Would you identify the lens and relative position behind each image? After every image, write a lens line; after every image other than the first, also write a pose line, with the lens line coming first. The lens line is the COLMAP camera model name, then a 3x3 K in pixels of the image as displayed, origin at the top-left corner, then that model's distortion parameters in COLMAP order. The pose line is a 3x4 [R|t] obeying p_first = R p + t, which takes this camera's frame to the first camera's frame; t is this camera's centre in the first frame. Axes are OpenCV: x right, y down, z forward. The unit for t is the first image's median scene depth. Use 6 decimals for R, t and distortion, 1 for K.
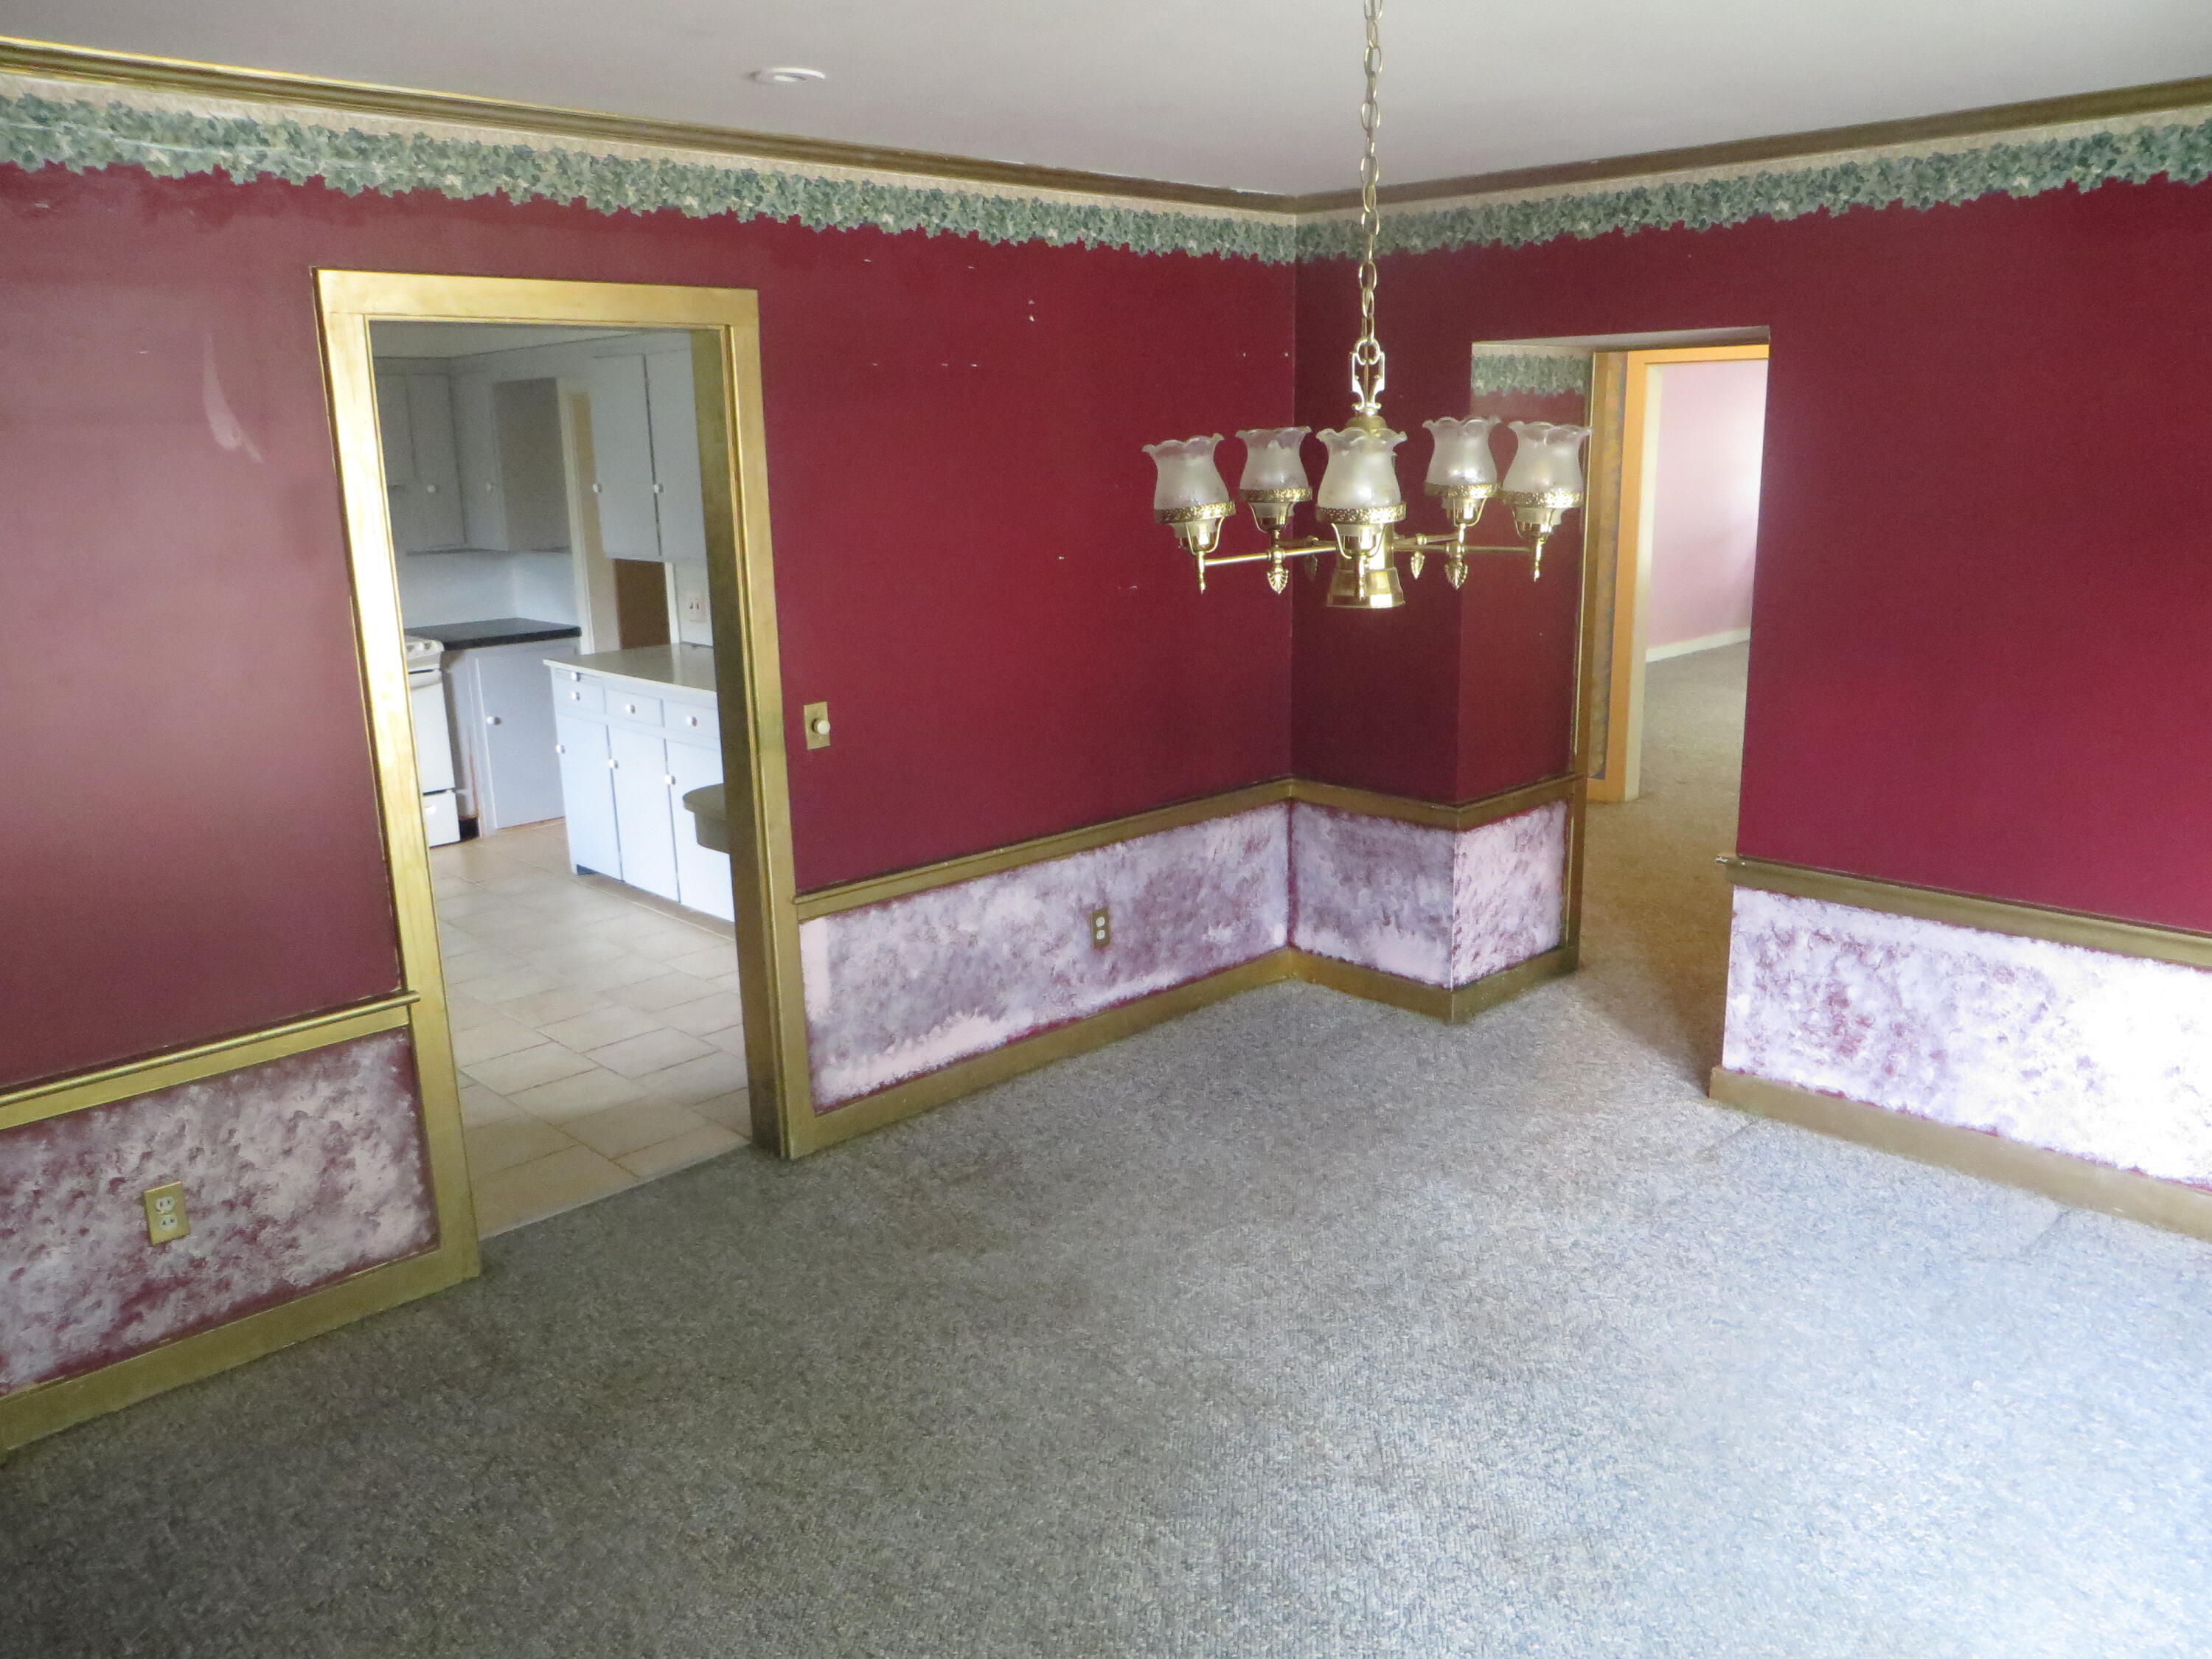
lens RADIAL K [[1643.7, 0, 1106.0], [0, 1643.7, 829.5], [0, 0, 1]] dist [-0.031438, -0.015060]
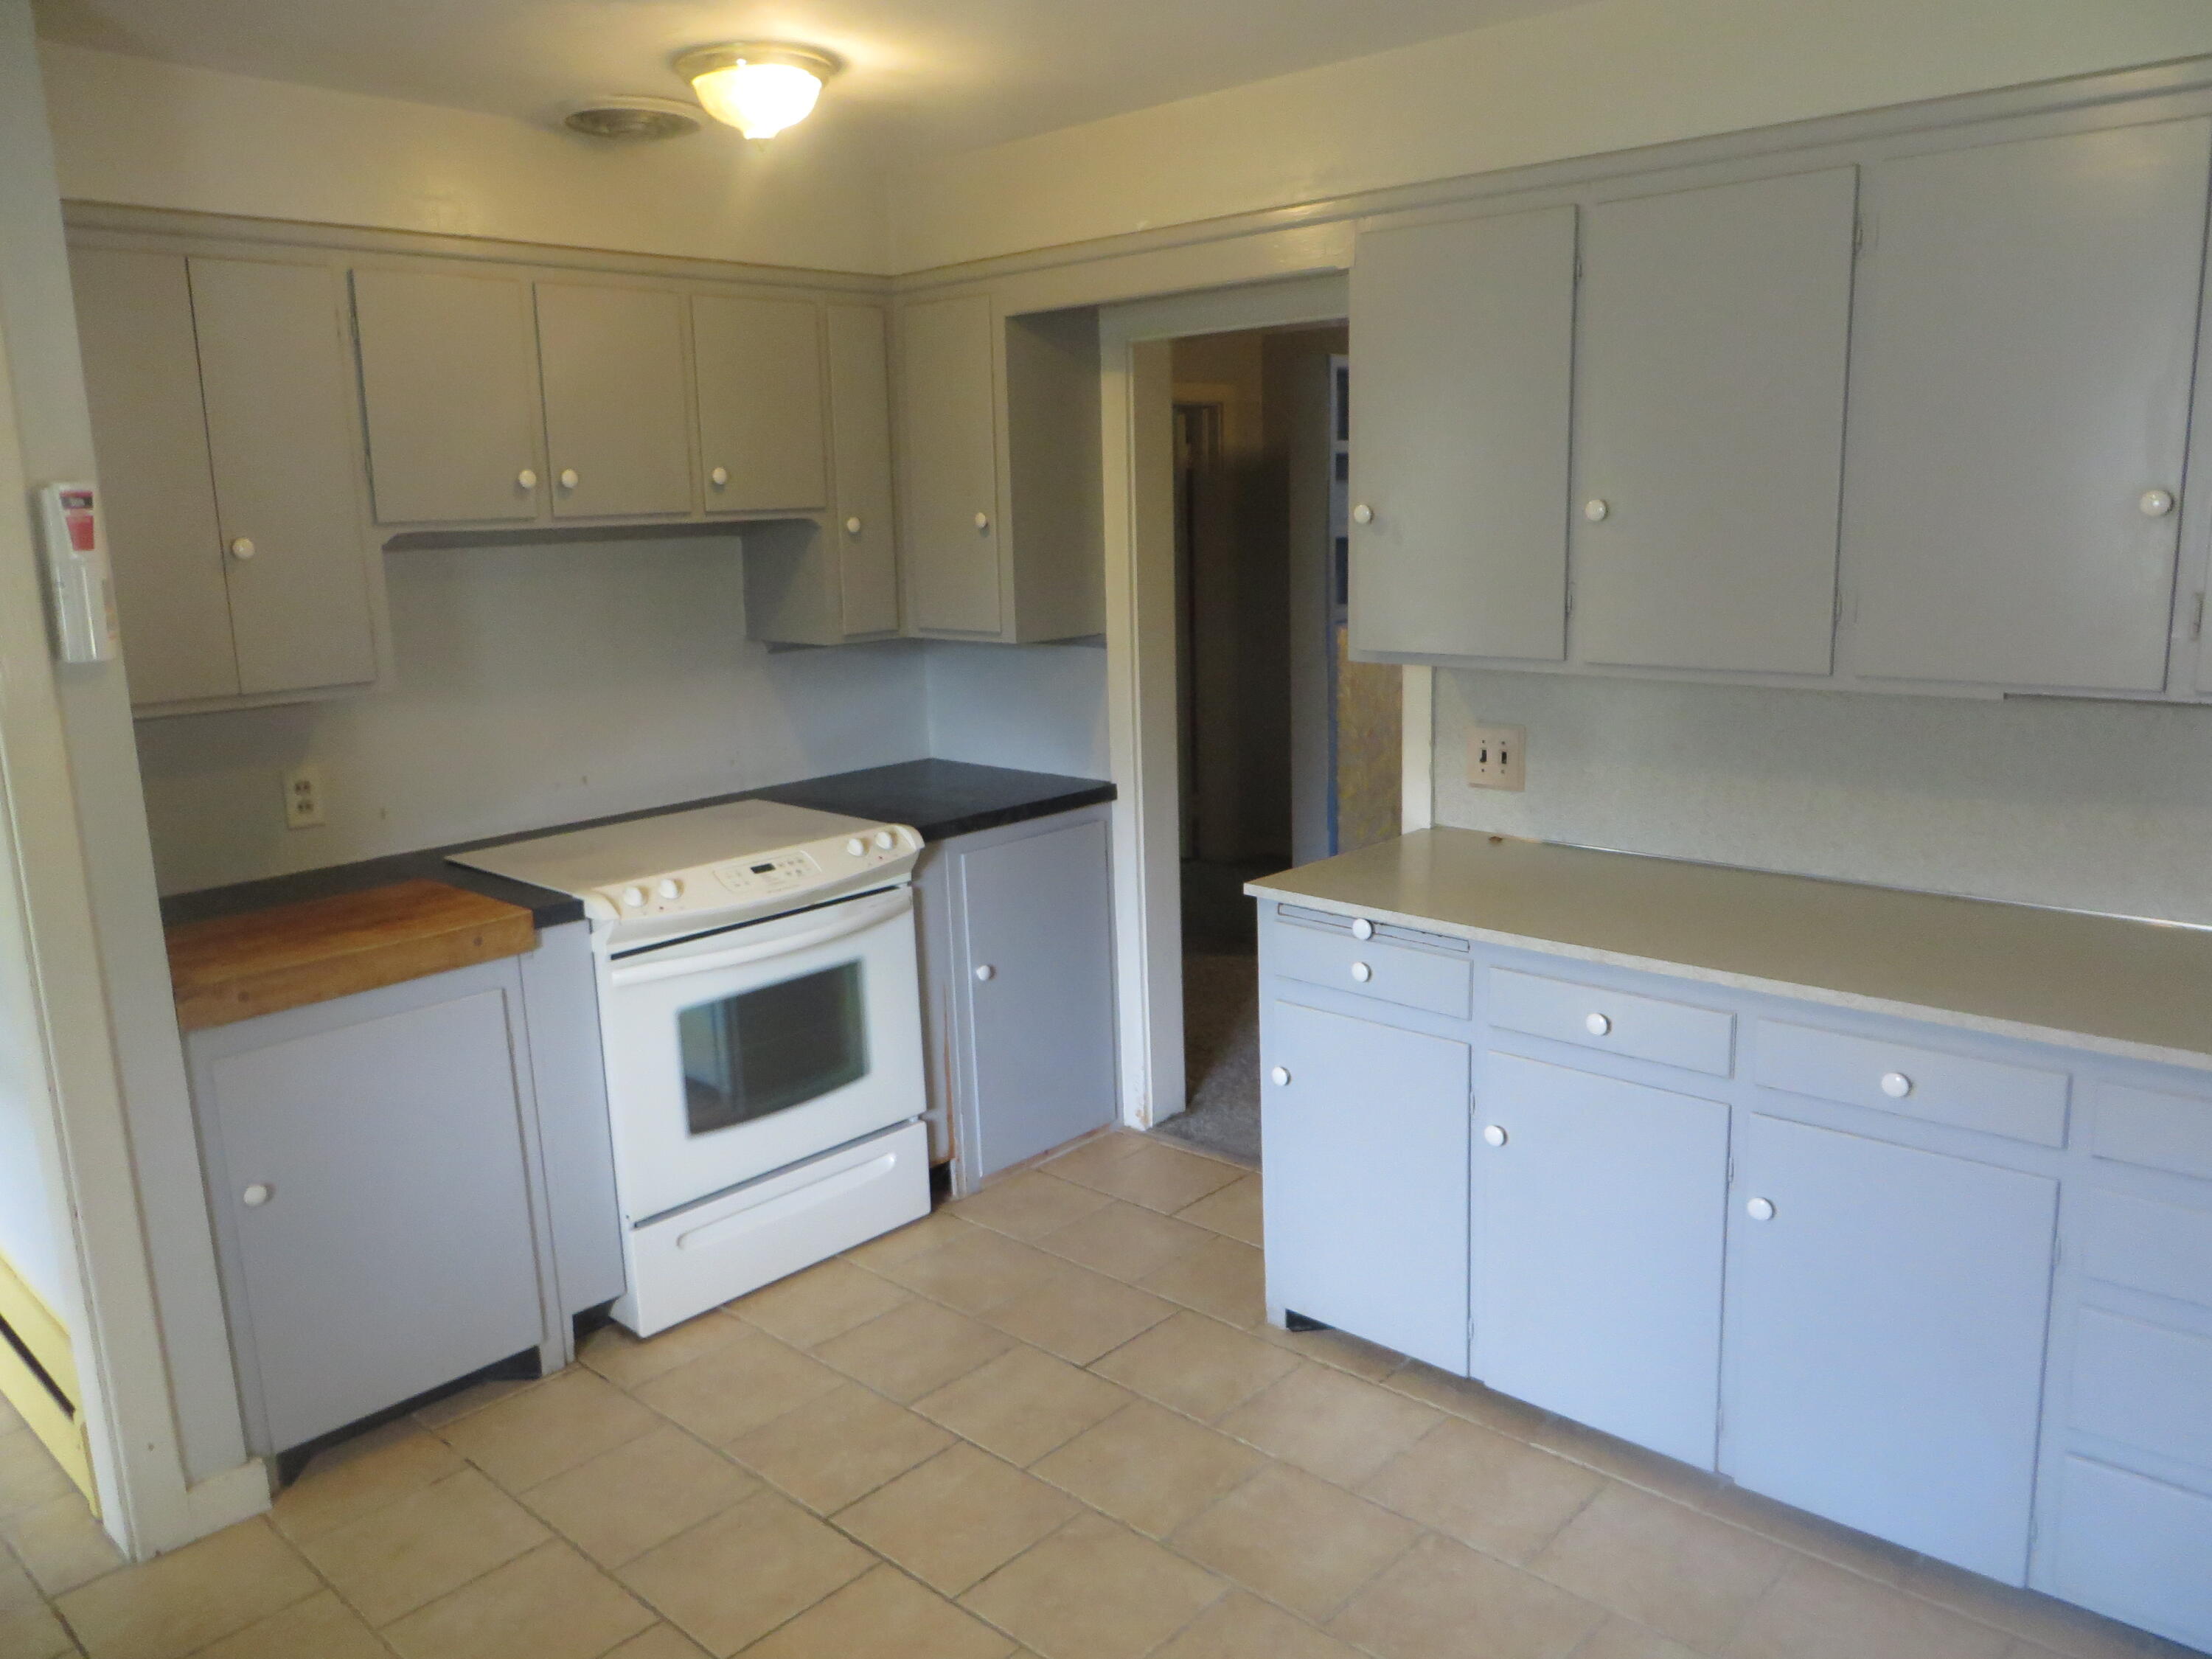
lens RADIAL K [[1643.7, 0, 1106.0], [0, 1643.7, 829.5], [0, 0, 1]] dist [-0.031438, -0.015060]
pose [[0.998331, -0.018233, 0.054807, -0.373345], [0.020522, 0.998928, -0.041499, -0.092278], [-0.053991, 0.042555, 0.997634, 0.492750]]
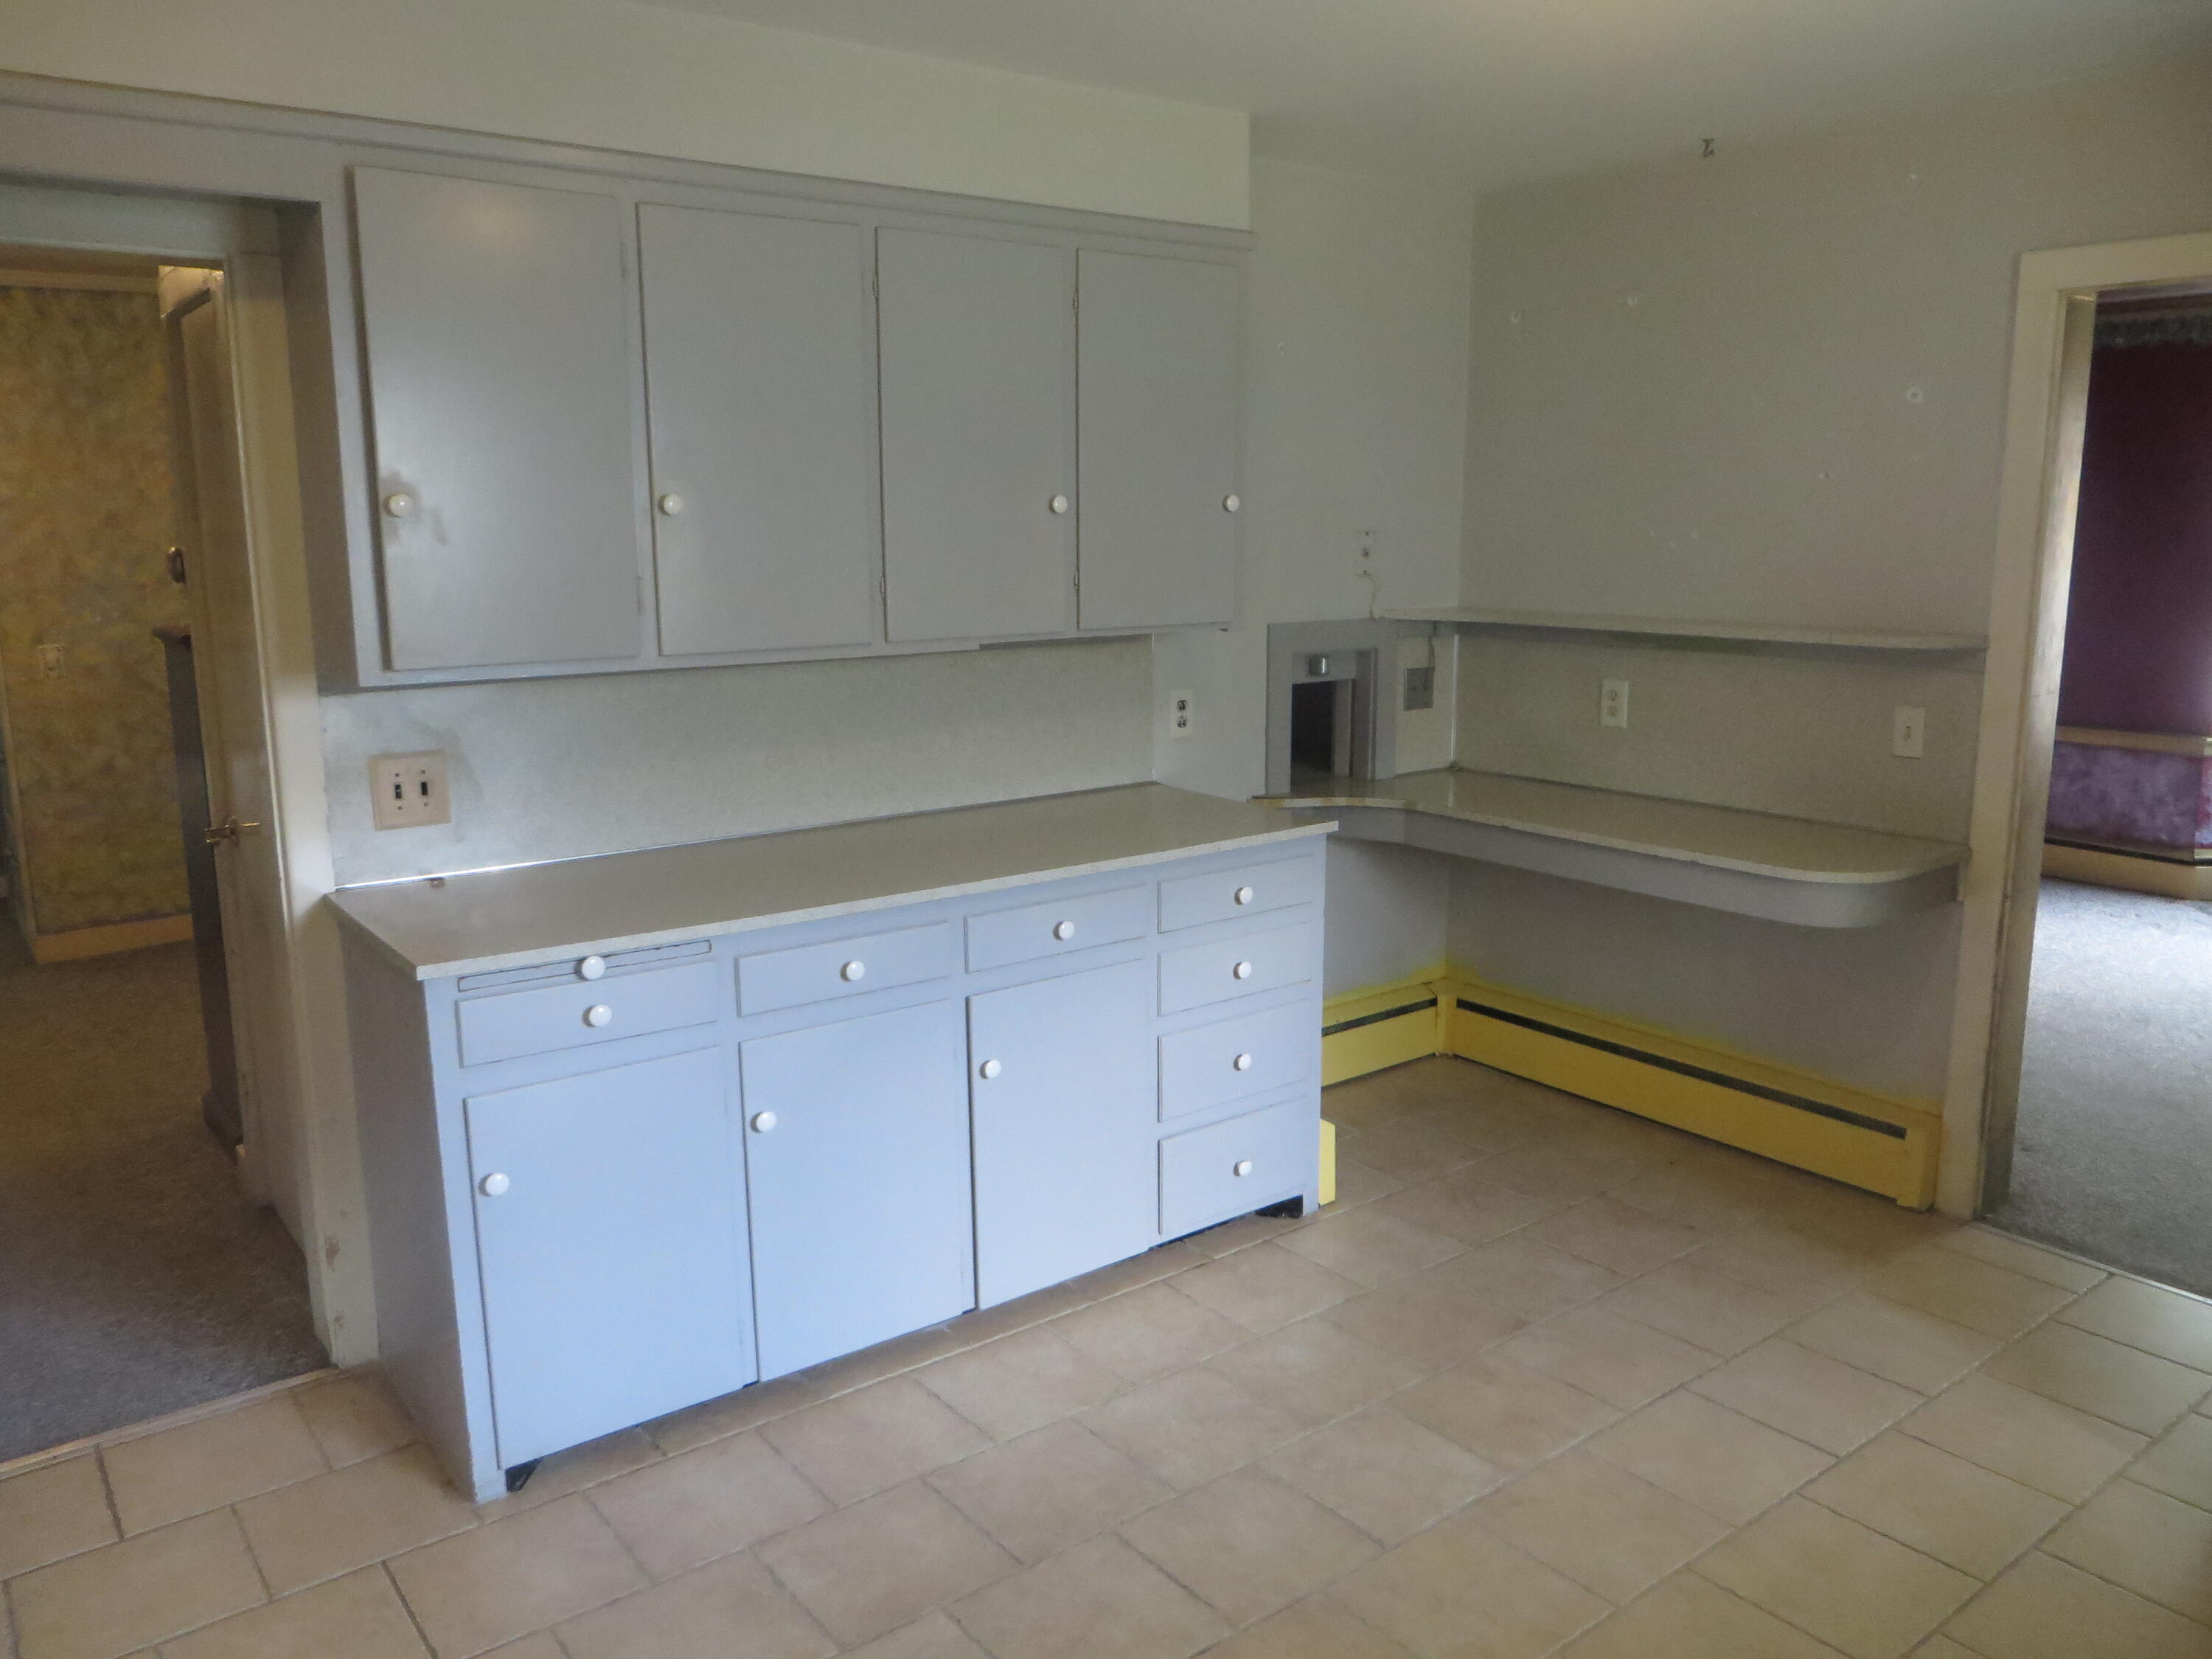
lens RADIAL K [[1643.7, 0, 1106.0], [0, 1643.7, 829.5], [0, 0, 1]] dist [-0.031438, -0.015060]
pose [[0.103320, -0.156935, 0.982190, -0.621649], [0.242770, 0.961588, 0.128105, -0.130503], [-0.964566, 0.225210, 0.137451, 0.728131]]
